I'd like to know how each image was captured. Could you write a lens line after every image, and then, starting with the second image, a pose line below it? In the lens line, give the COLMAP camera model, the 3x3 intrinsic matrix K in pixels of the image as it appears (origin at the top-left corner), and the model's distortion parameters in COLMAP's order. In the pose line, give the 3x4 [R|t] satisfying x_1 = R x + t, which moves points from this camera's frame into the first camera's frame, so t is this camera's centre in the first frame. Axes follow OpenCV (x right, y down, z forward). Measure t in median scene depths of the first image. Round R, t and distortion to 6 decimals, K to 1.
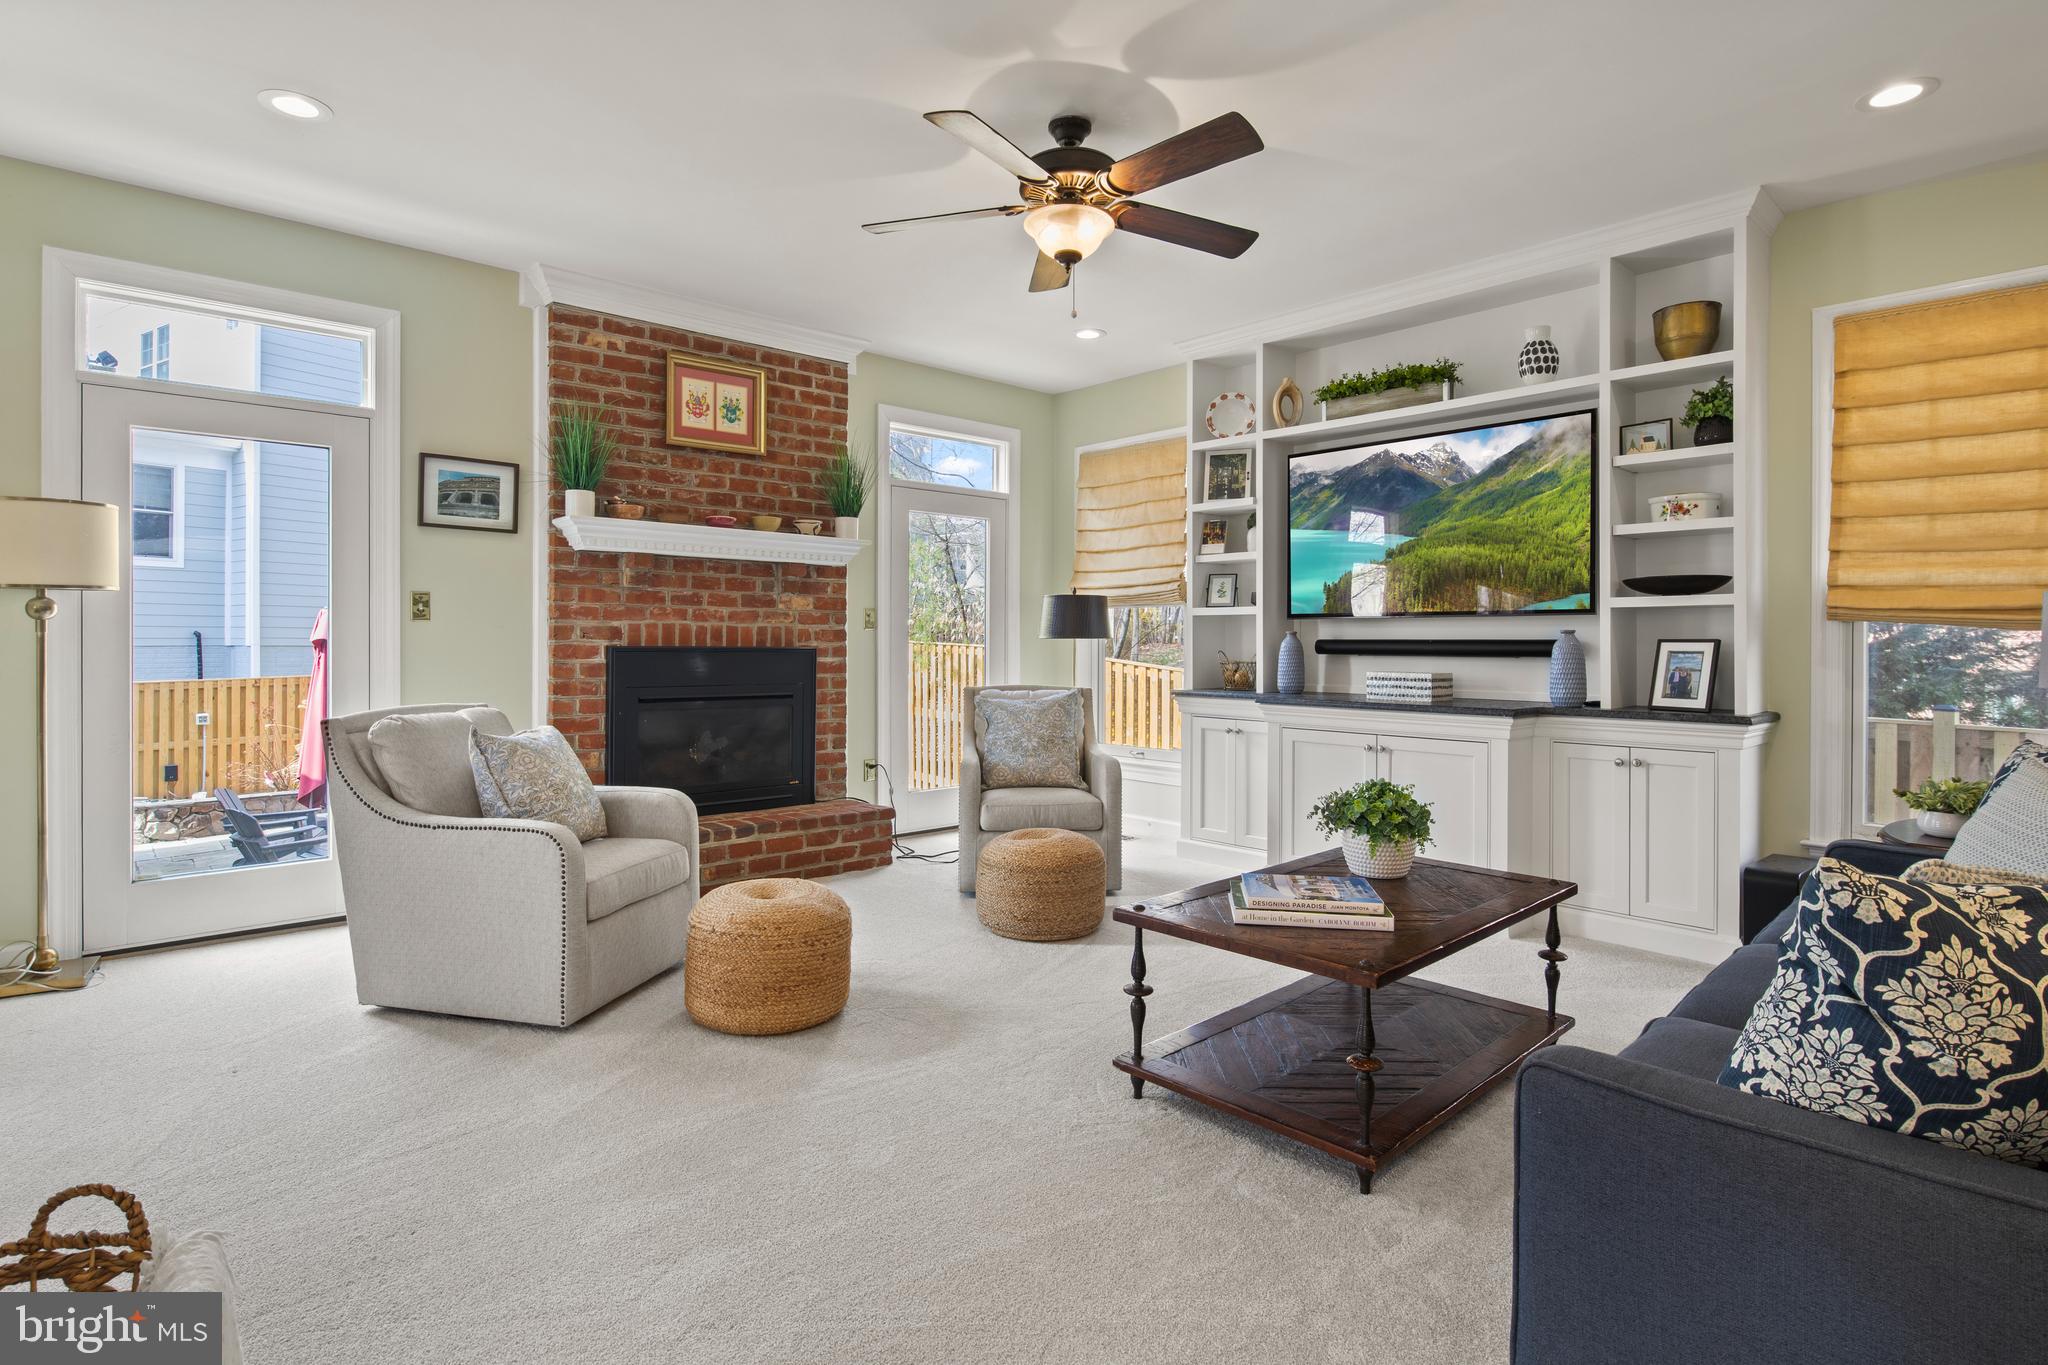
lens RADIAL K [[1030.8, 0, 1022.1], [0, 1030.8, 642.3], [0, 0, 1]] dist [-0.007518, -0.000363]
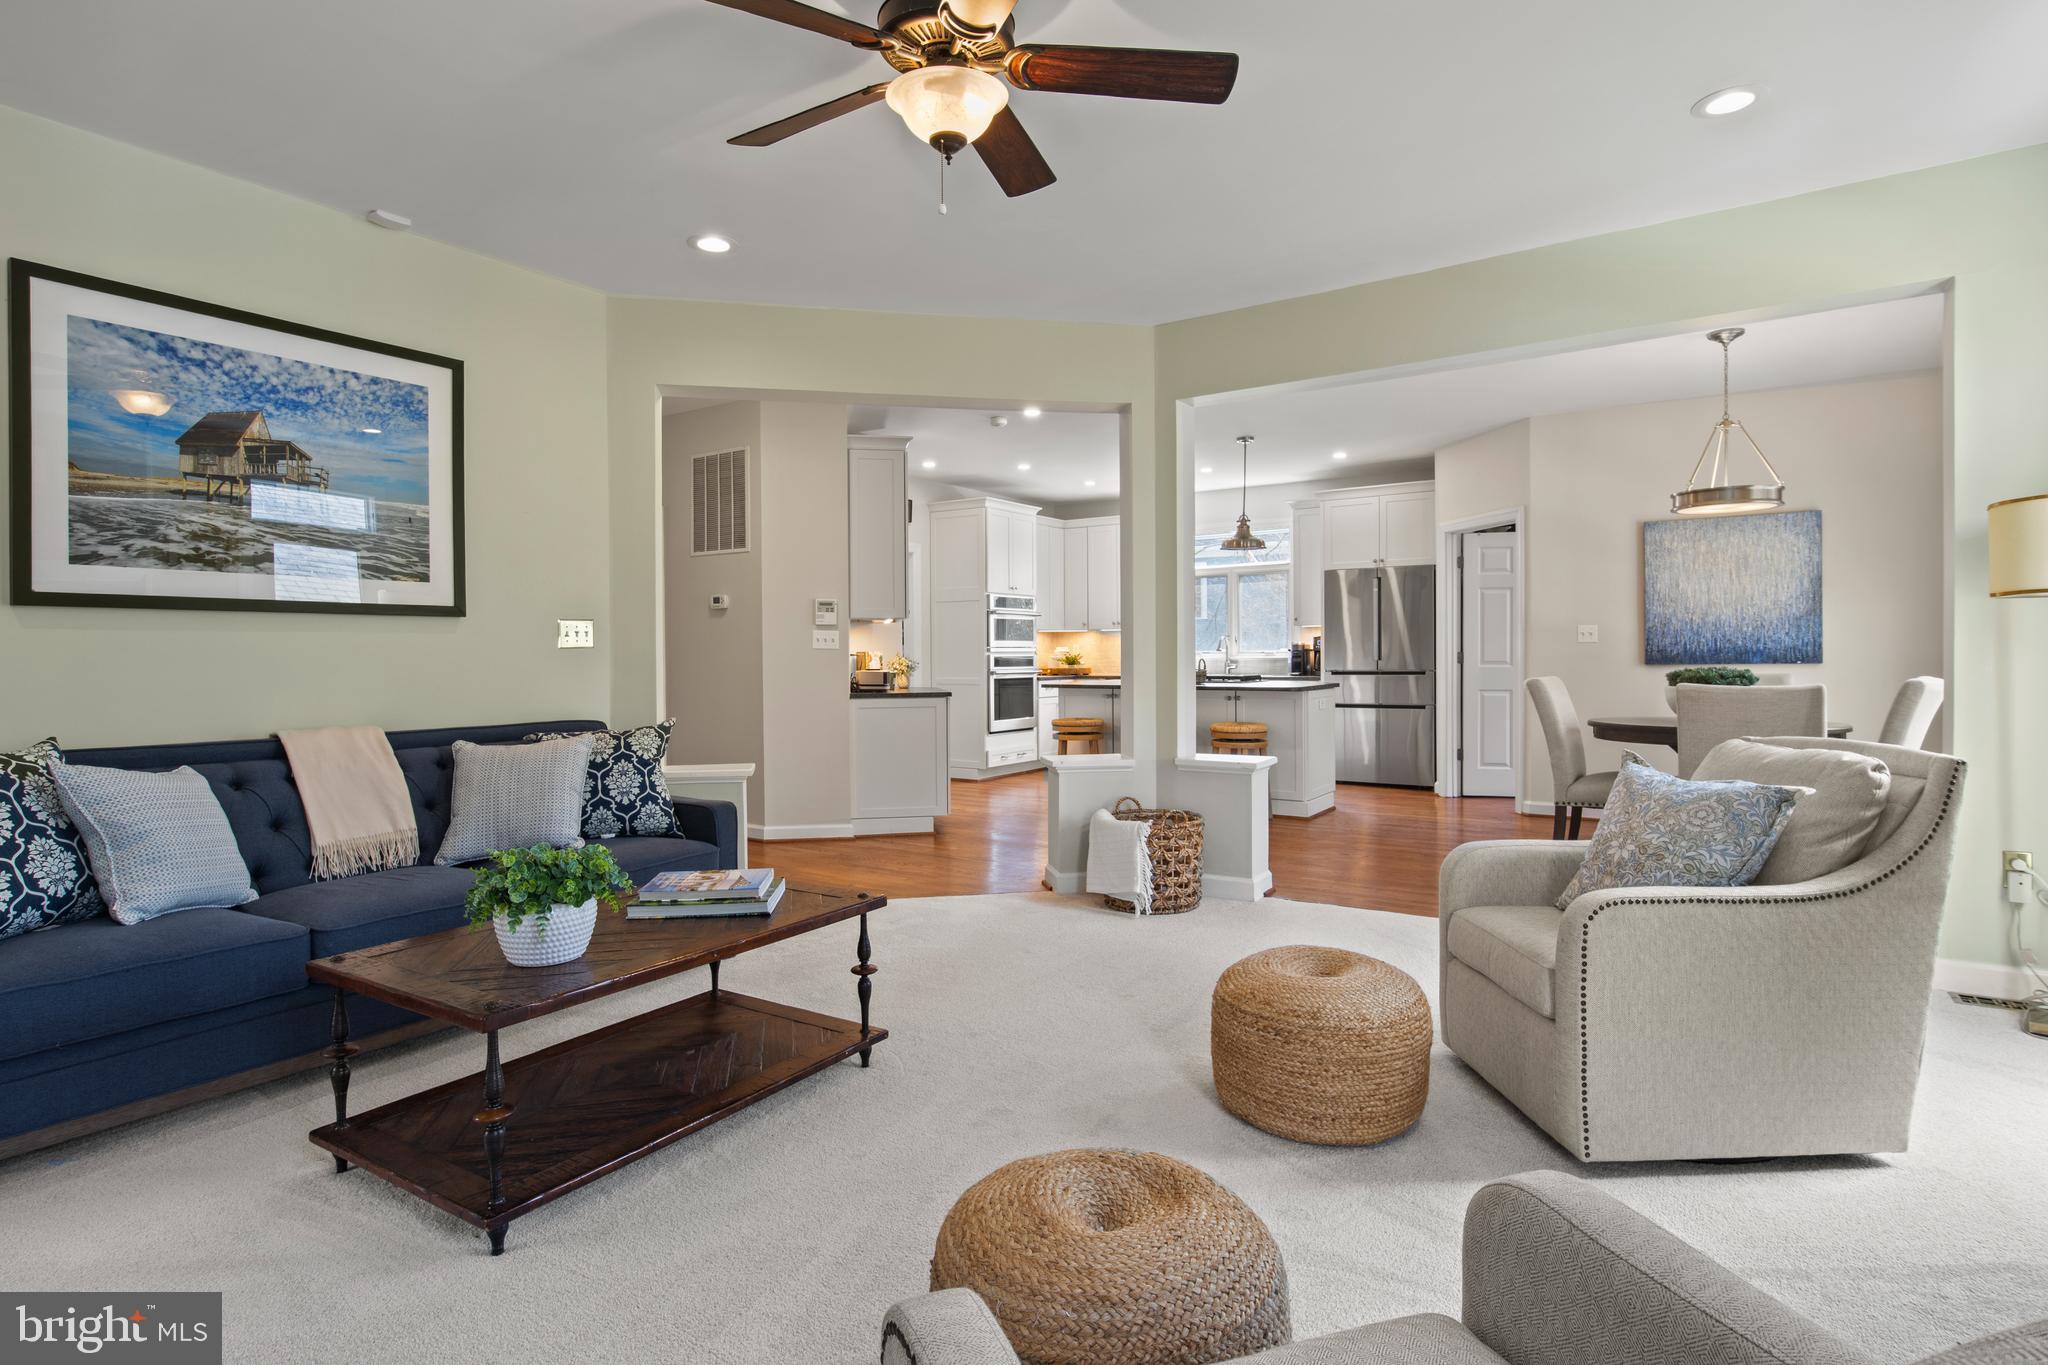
lens RADIAL K [[1032.4, 0, 1023.6], [0, 1032.4, 660.0], [0, 0, 1]] dist [-0.003913, -0.000239]
pose [[-0.972352, 0.005204, -0.233463, 0.112297], [0.003451, 0.999963, 0.007914, -0.002364], [0.233496, 0.006889, -0.972333, 1.169856]]
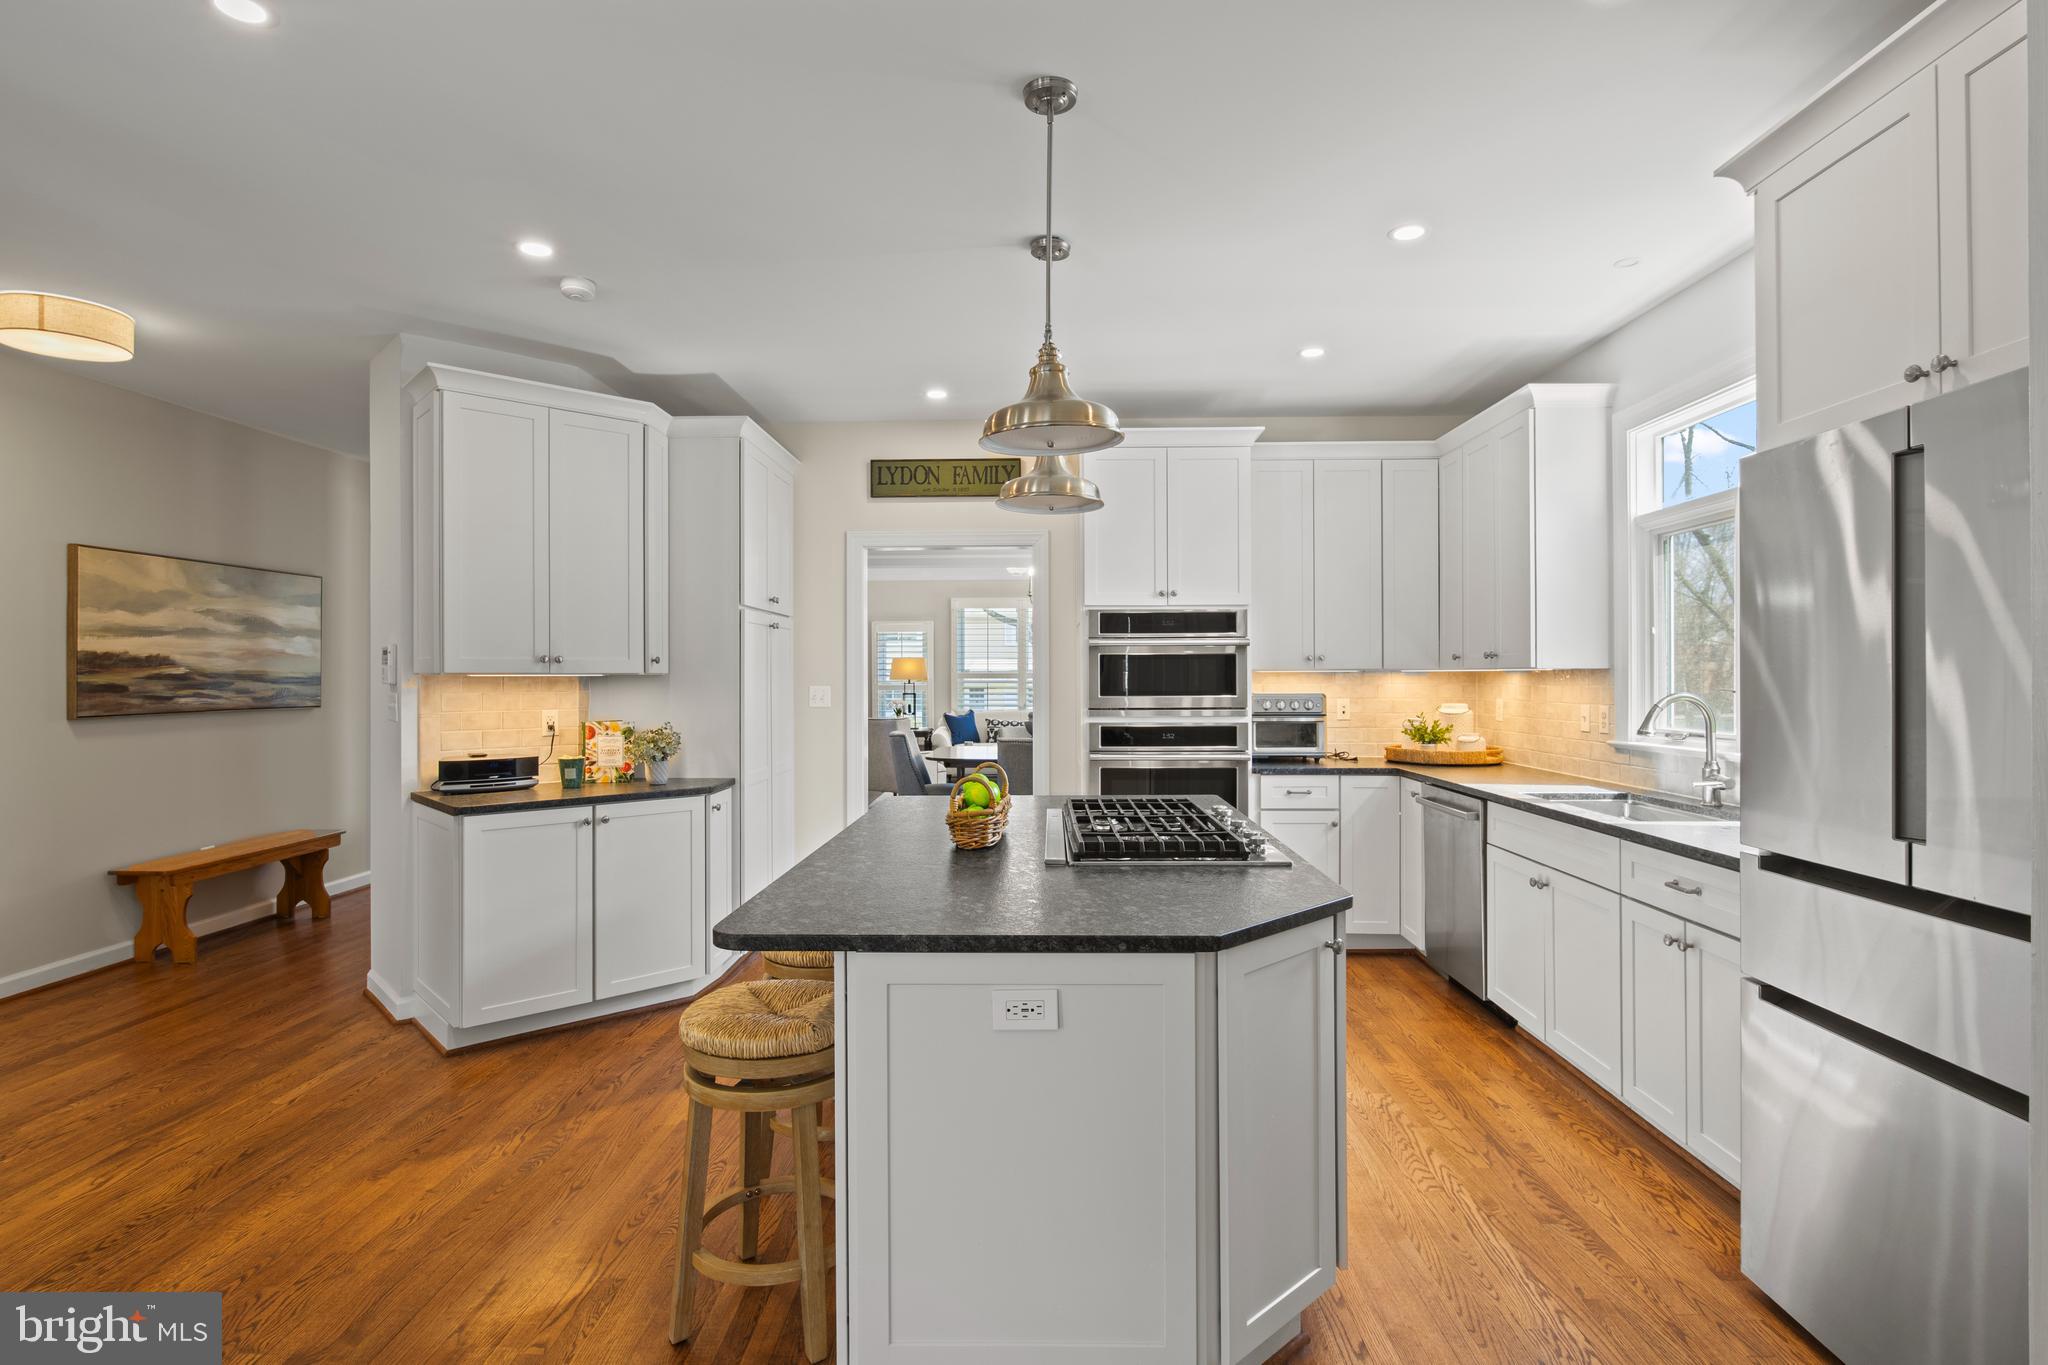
lens RADIAL K [[1018.8, 0, 1024.9], [0, 1018.8, 672.2], [0, 0, 1]] dist [-0.006504, -0.000831]
pose [[-0.721362, 0.000246, 0.692559, -0.959724], [0.001386, 0.999998, 0.001088, -0.049268], [-0.692557, 0.001744, -0.721361, 0.032169]]
